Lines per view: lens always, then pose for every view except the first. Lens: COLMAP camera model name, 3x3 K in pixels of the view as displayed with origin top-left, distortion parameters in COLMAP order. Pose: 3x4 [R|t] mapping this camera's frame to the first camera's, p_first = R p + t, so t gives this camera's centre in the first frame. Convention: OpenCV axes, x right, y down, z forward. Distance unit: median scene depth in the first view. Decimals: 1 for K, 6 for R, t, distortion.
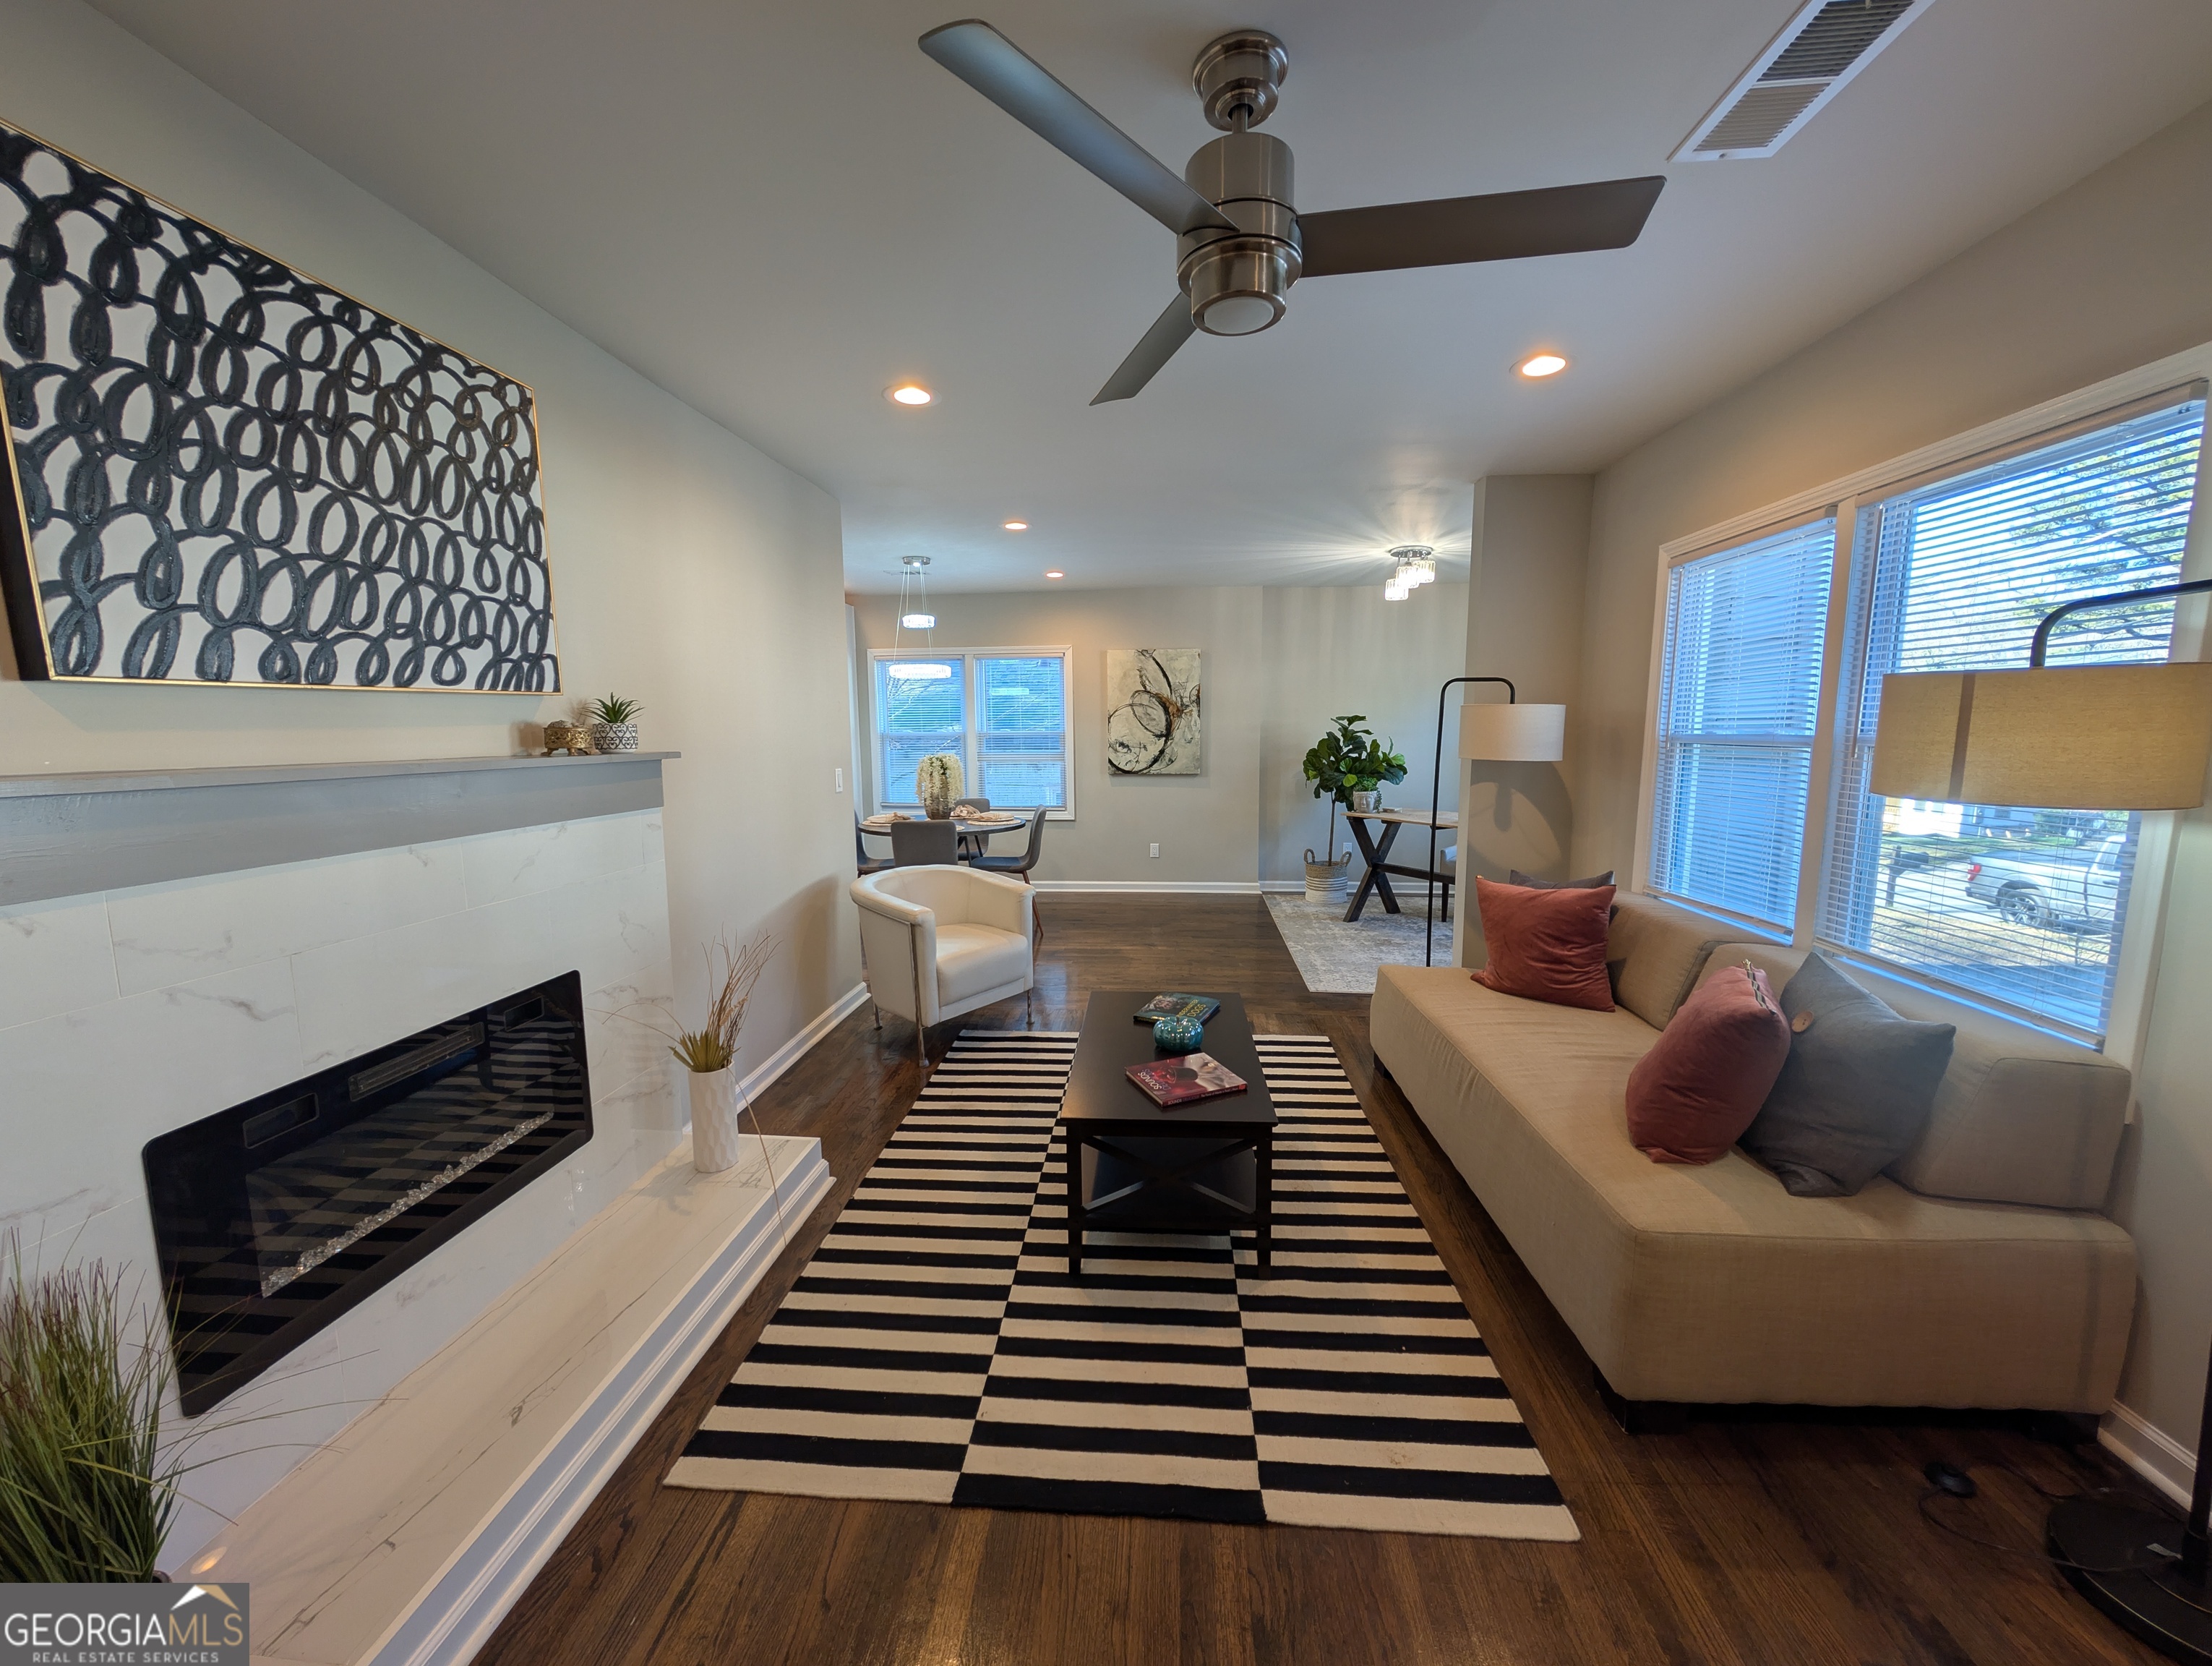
lens RADIAL K [[832.8, 0, 1100.5], [0, 832.8, 833.4], [0, 0, 1]] dist [0.000920, 0.000289]
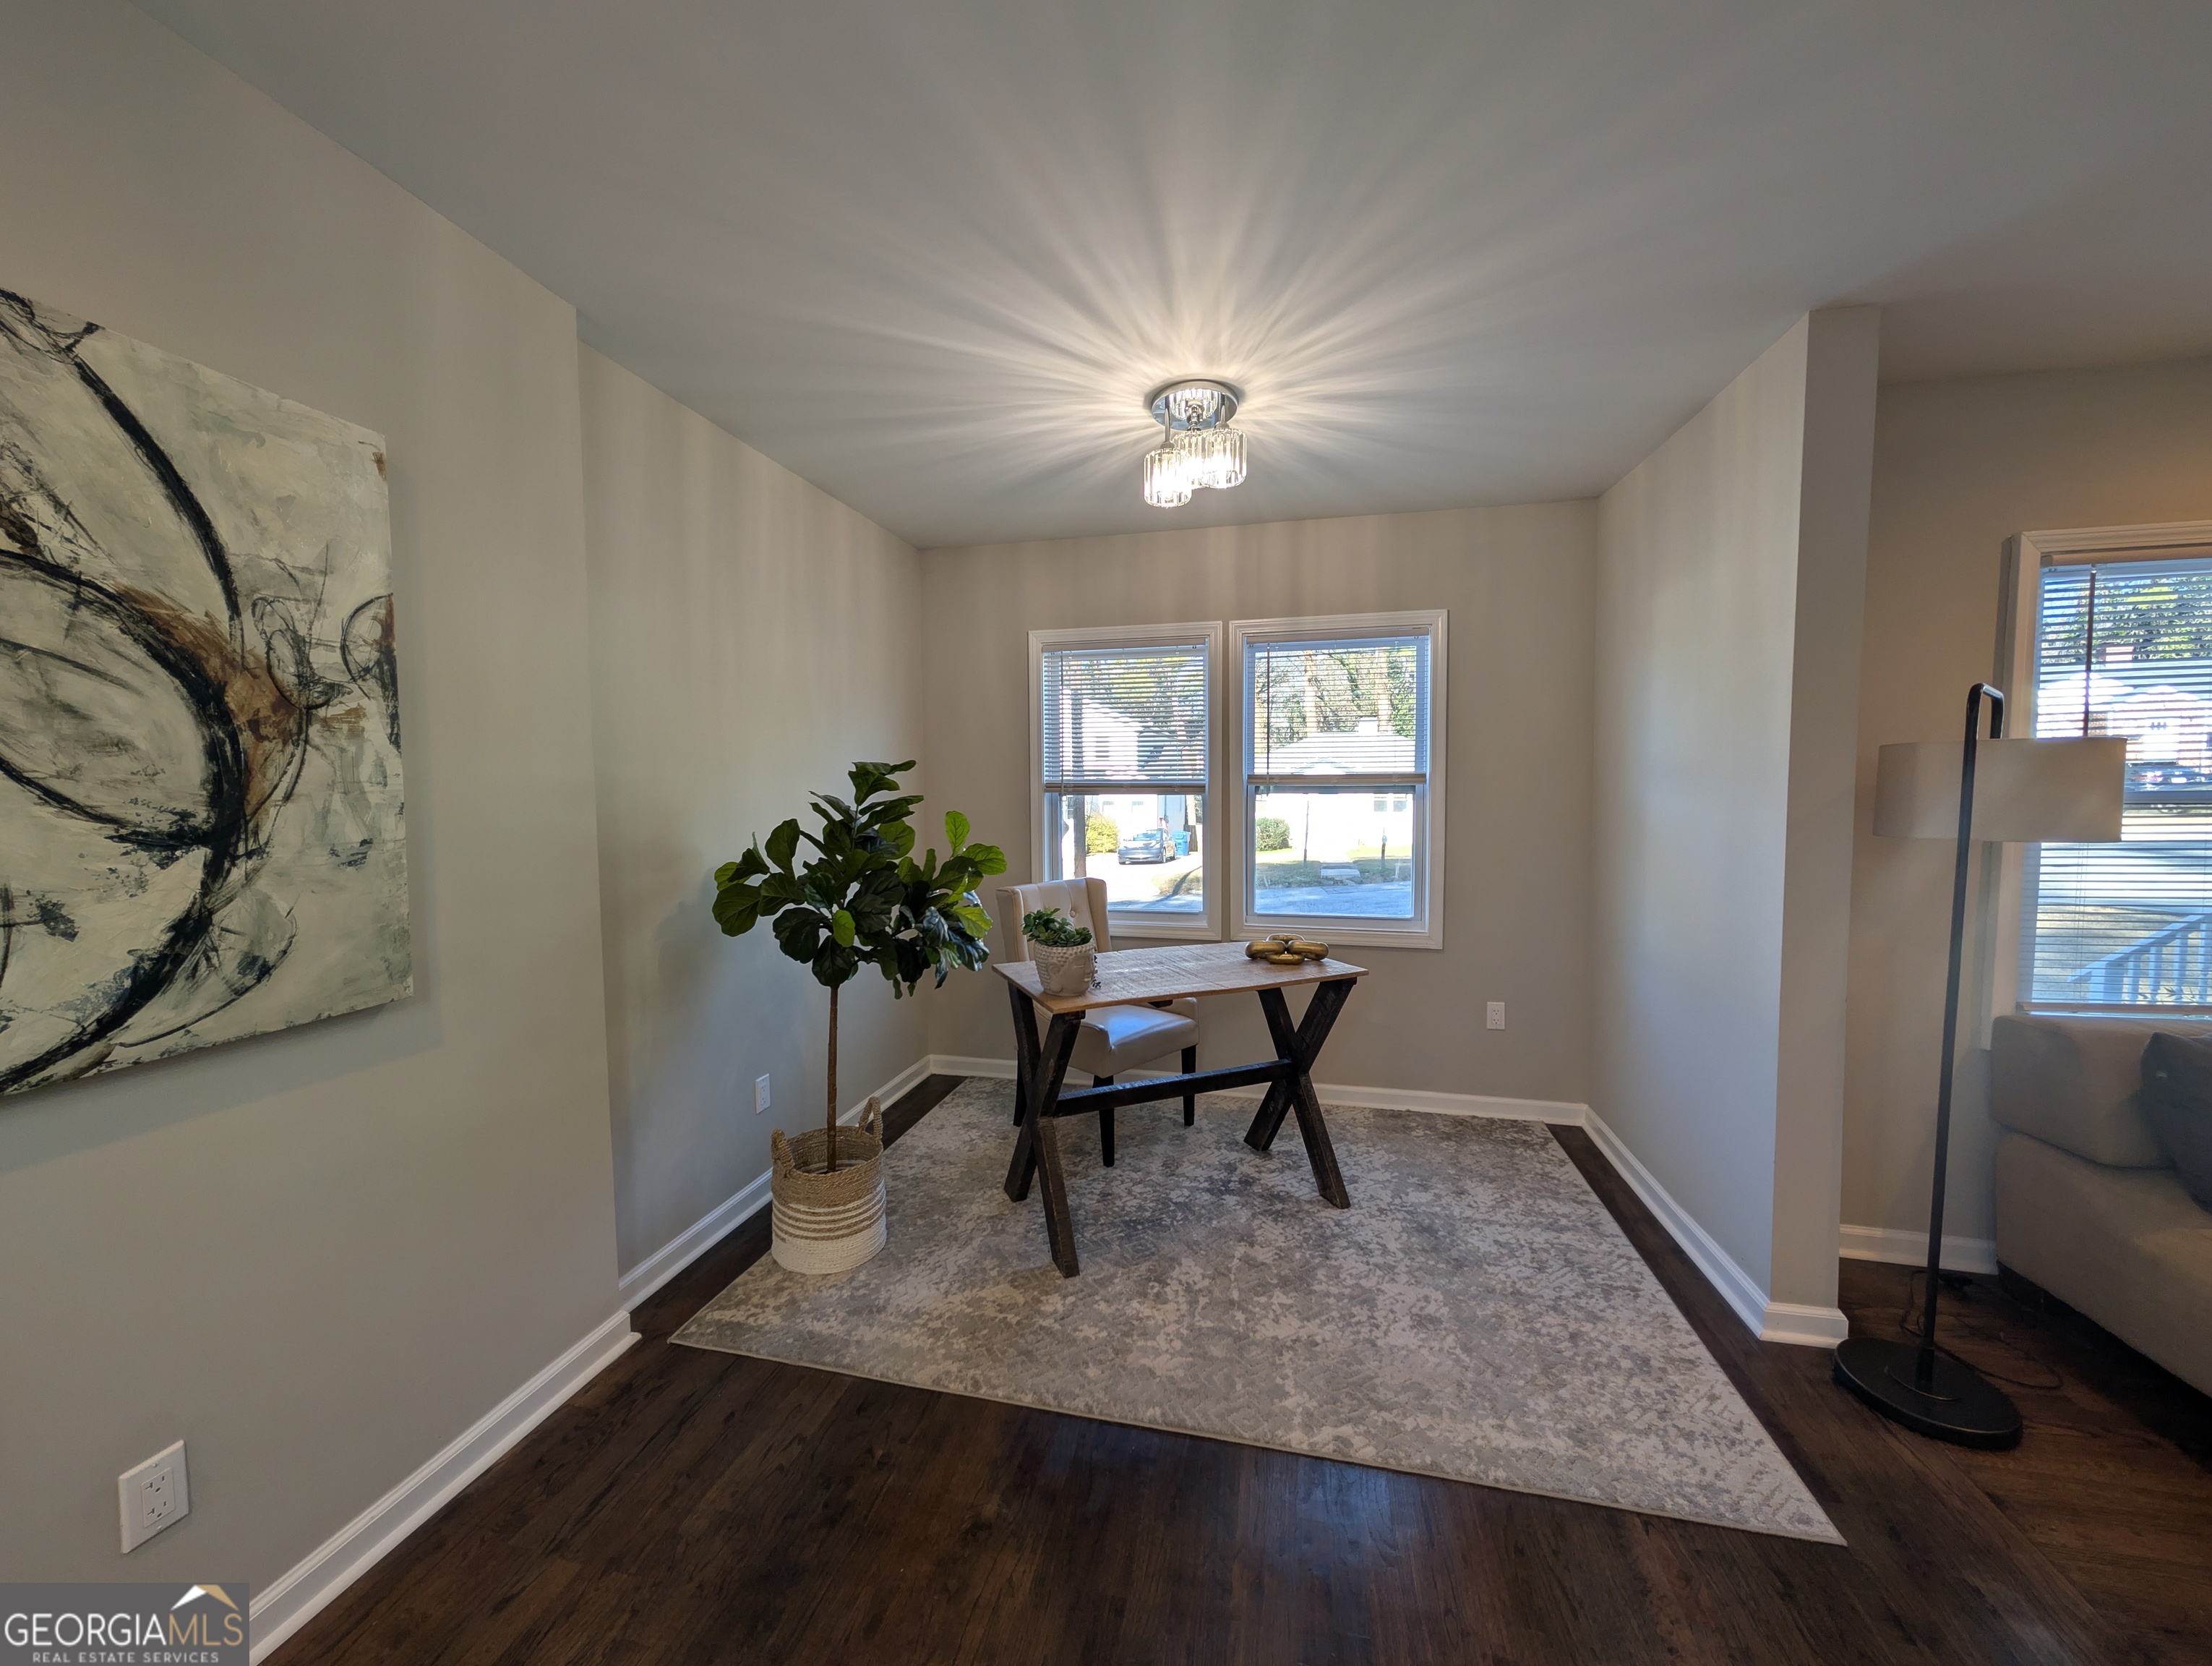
lens RADIAL K [[832.8, 0, 1100.5], [0, 832.8, 833.4], [0, 0, 1]] dist [0.000920, 0.000289]
pose [[0.130399, -0.044039, 0.990483, -0.296417], [0.130162, 0.991127, 0.026931, -0.378664], [-0.982880, 0.125411, 0.134974, 3.042338]]
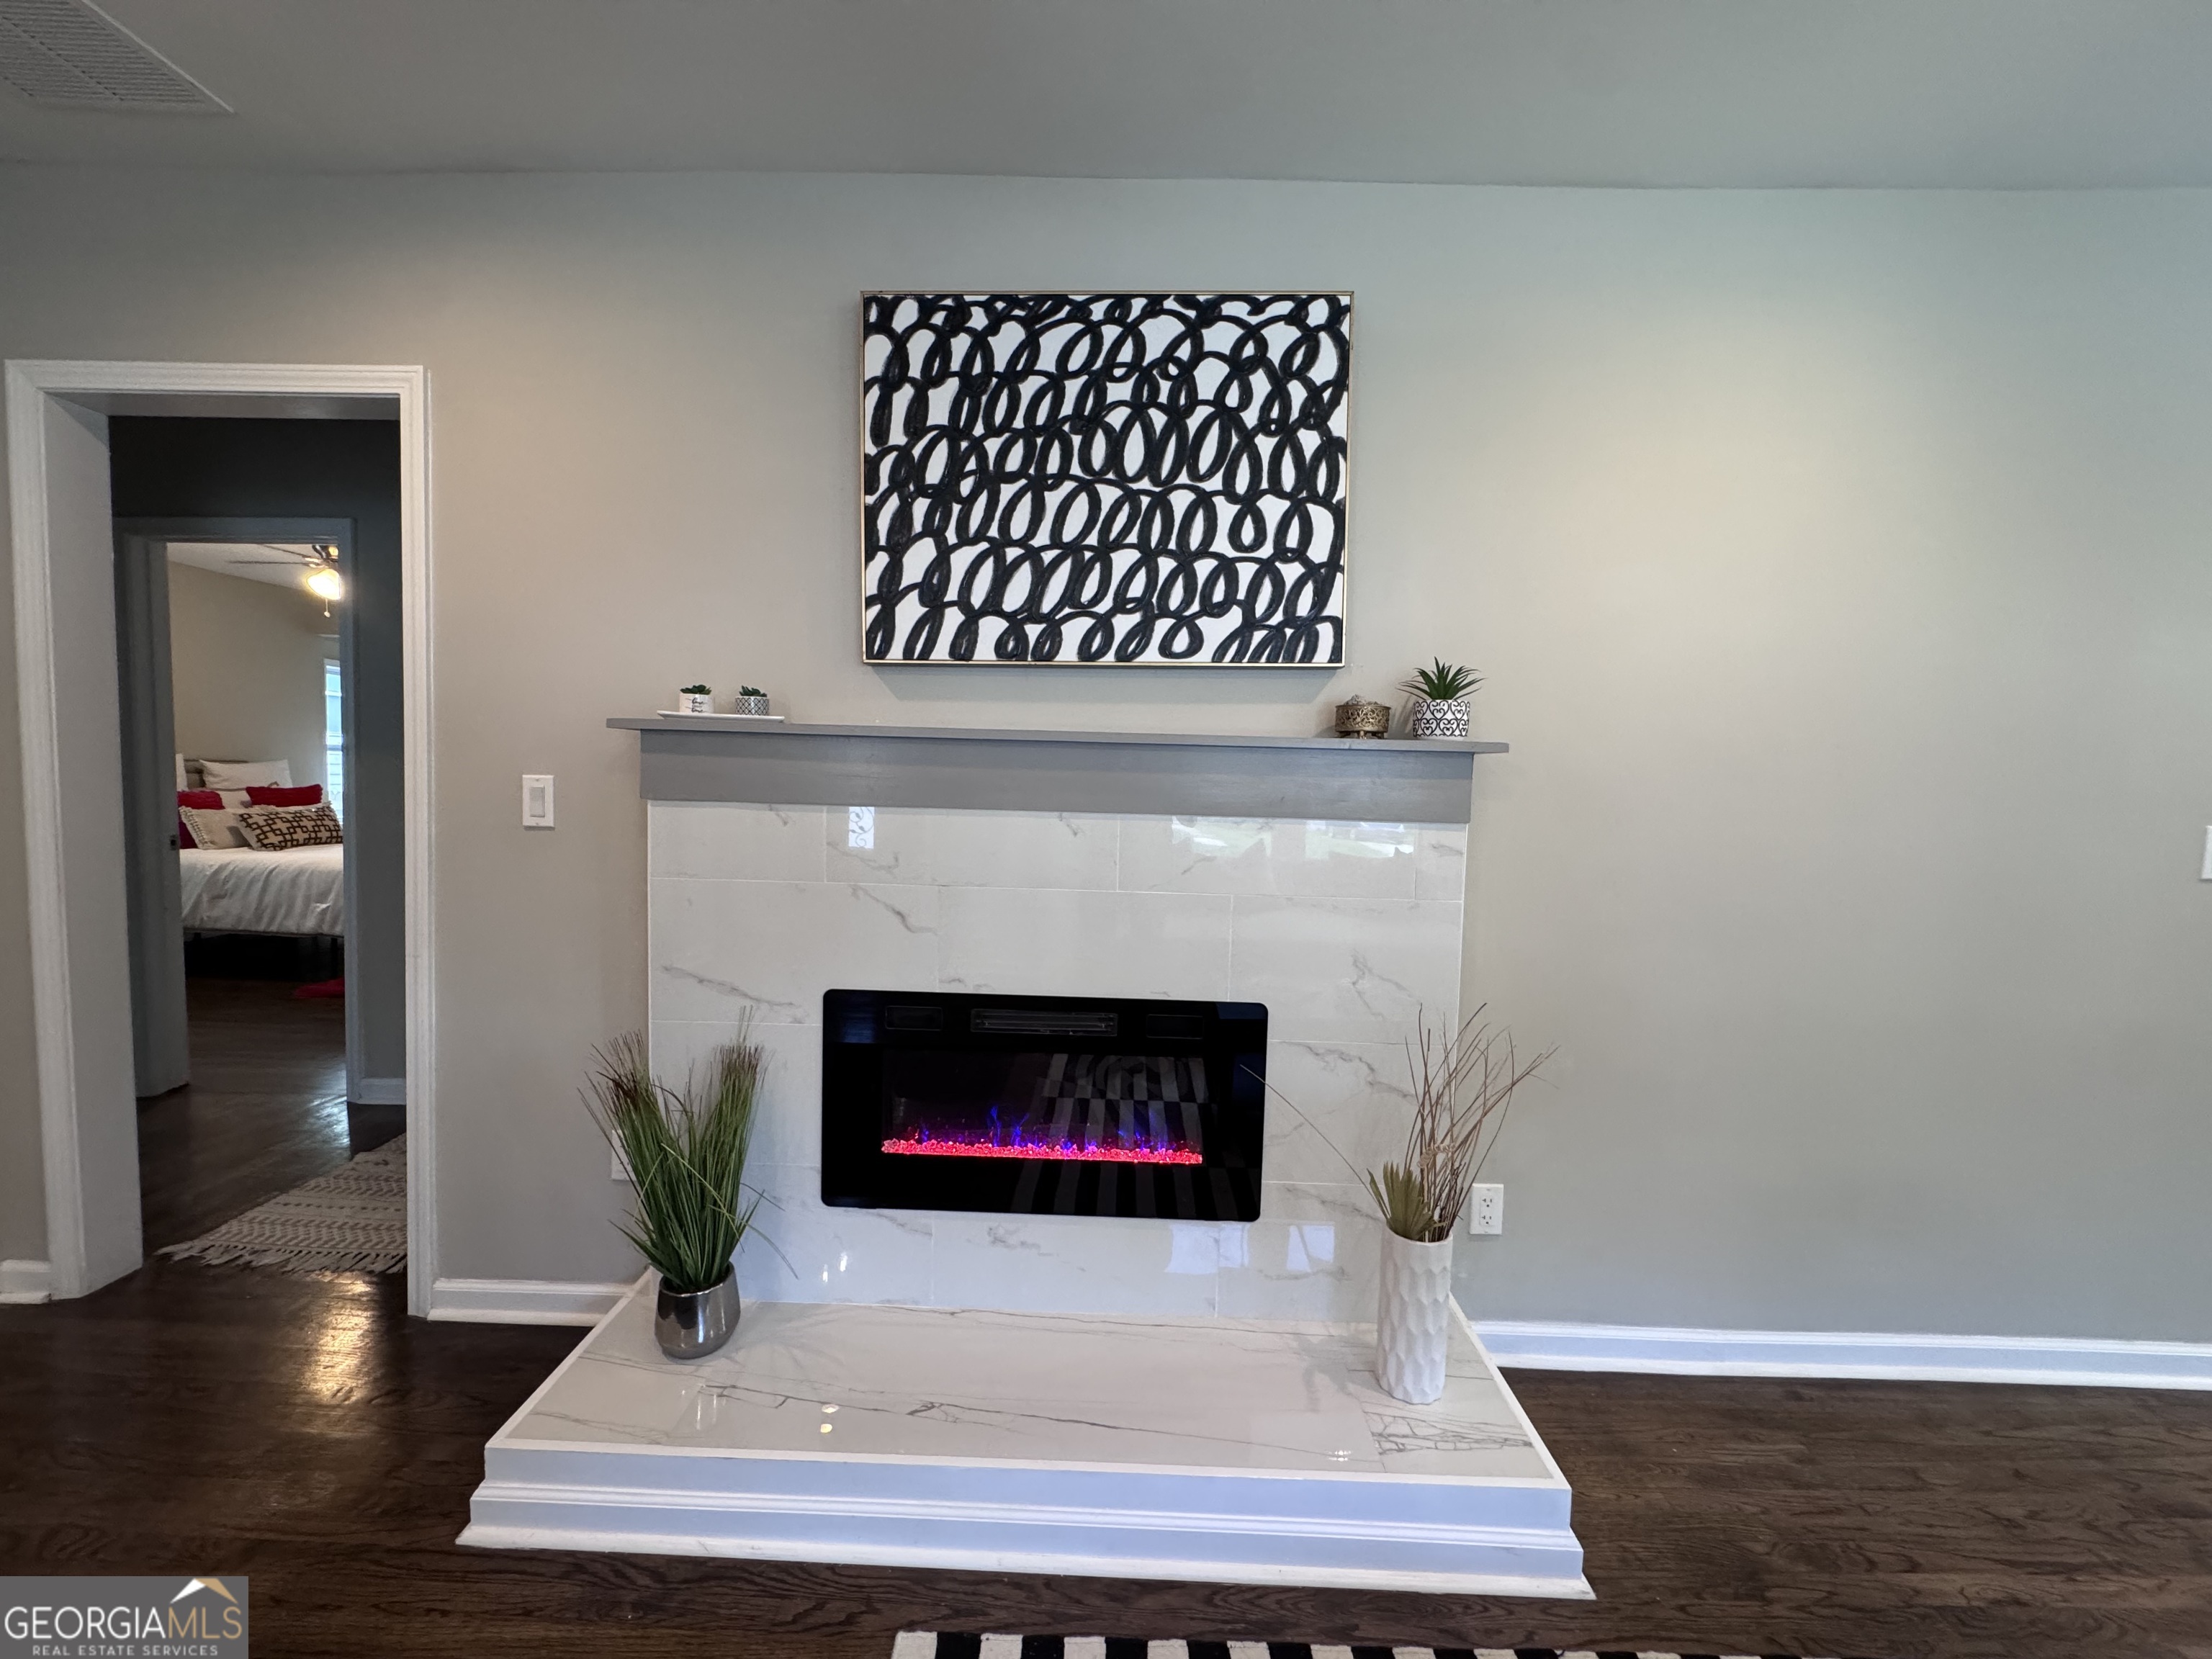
lens RADIAL K [[884.8, 0, 1109.4], [0, 884.8, 825.9], [0, 0, 1]] dist [-0.001776, -0.000104]
pose [[0.069437, 0.066999, -0.995334, 0.231481], [-0.152064, 0.986793, 0.055816, -0.035576], [0.985928, 0.147479, 0.078708, 0.908356]]
